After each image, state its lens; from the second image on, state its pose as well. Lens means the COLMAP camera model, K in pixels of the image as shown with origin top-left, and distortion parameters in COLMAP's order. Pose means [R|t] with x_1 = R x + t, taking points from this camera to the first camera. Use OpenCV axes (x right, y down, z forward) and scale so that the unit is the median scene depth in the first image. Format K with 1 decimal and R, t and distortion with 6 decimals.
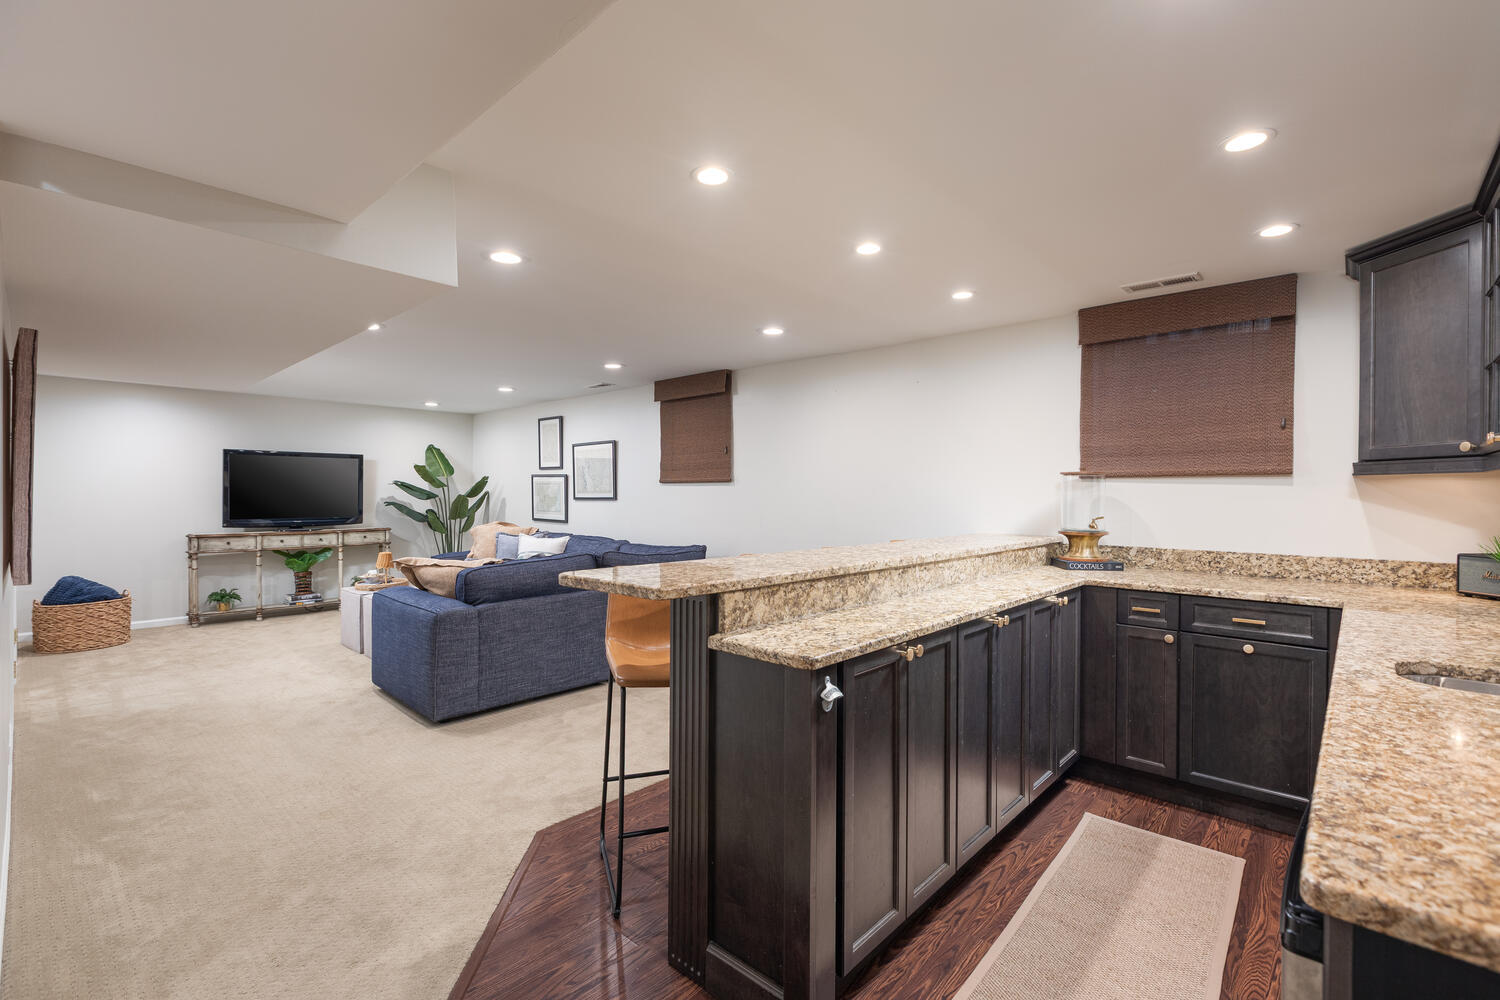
lens RADIAL K [[688.9, 0, 755.5], [0, 688.9, 490.7], [0, 0, 1]] dist [0.002207, 0.000187]
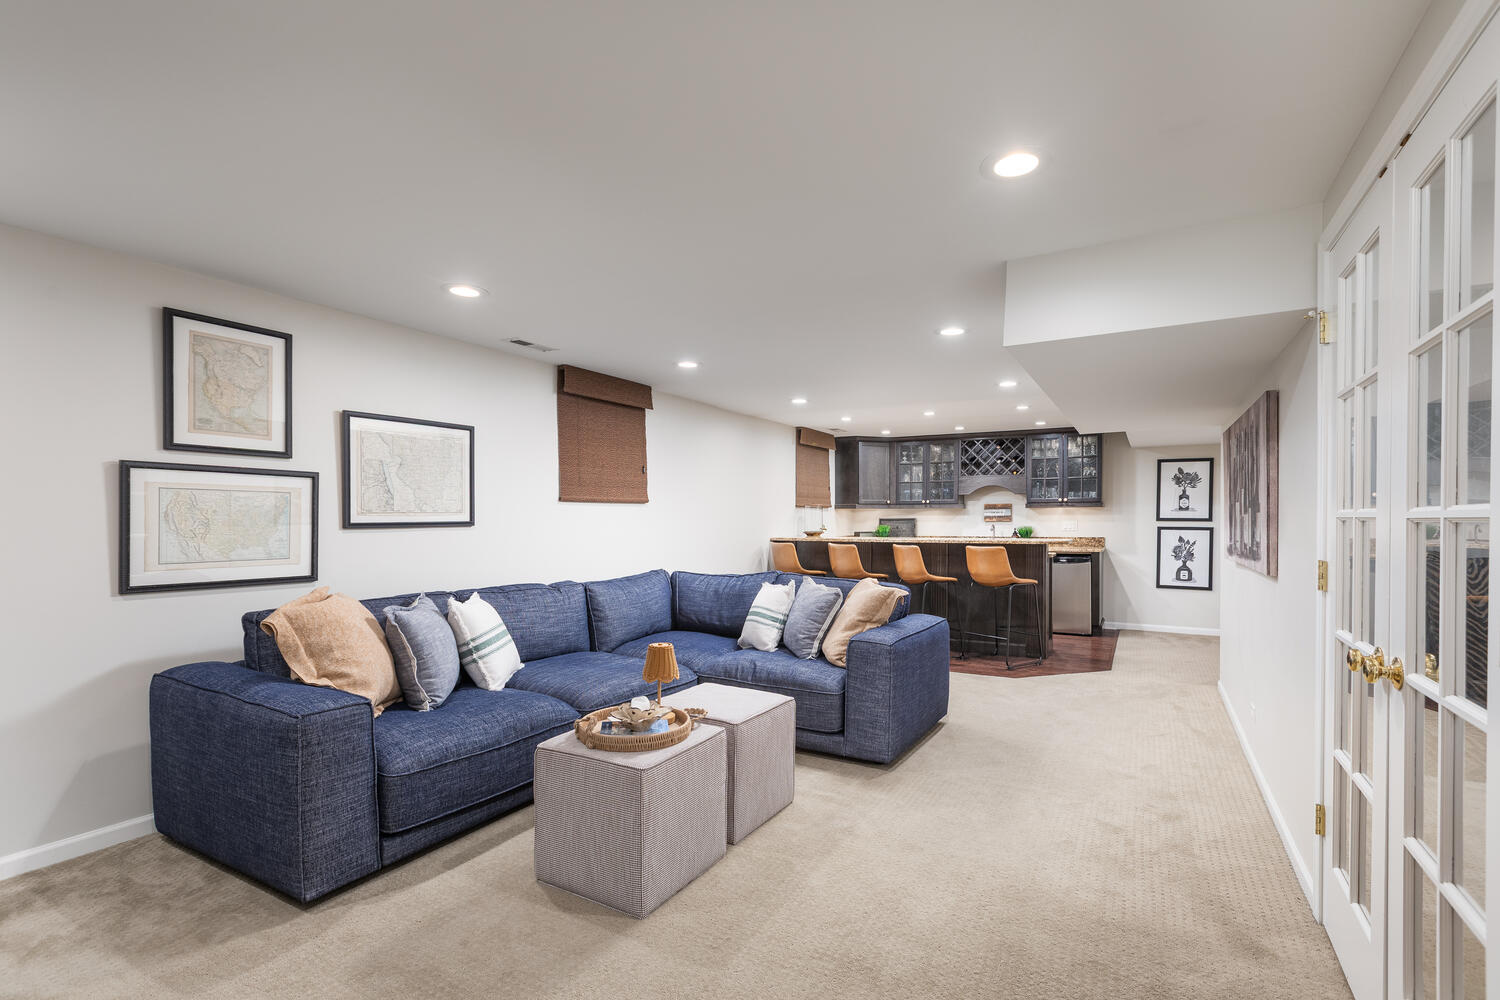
lens RADIAL K [[688.9, 0, 755.5], [0, 688.9, 490.7], [0, 0, 1]] dist [0.002207, 0.000187]
pose [[-0.197496, 0.025248, 0.979978, -0.835625], [-0.012569, 0.999521, -0.028285, -0.002968], [-0.980223, -0.017903, -0.197084, 0.877296]]
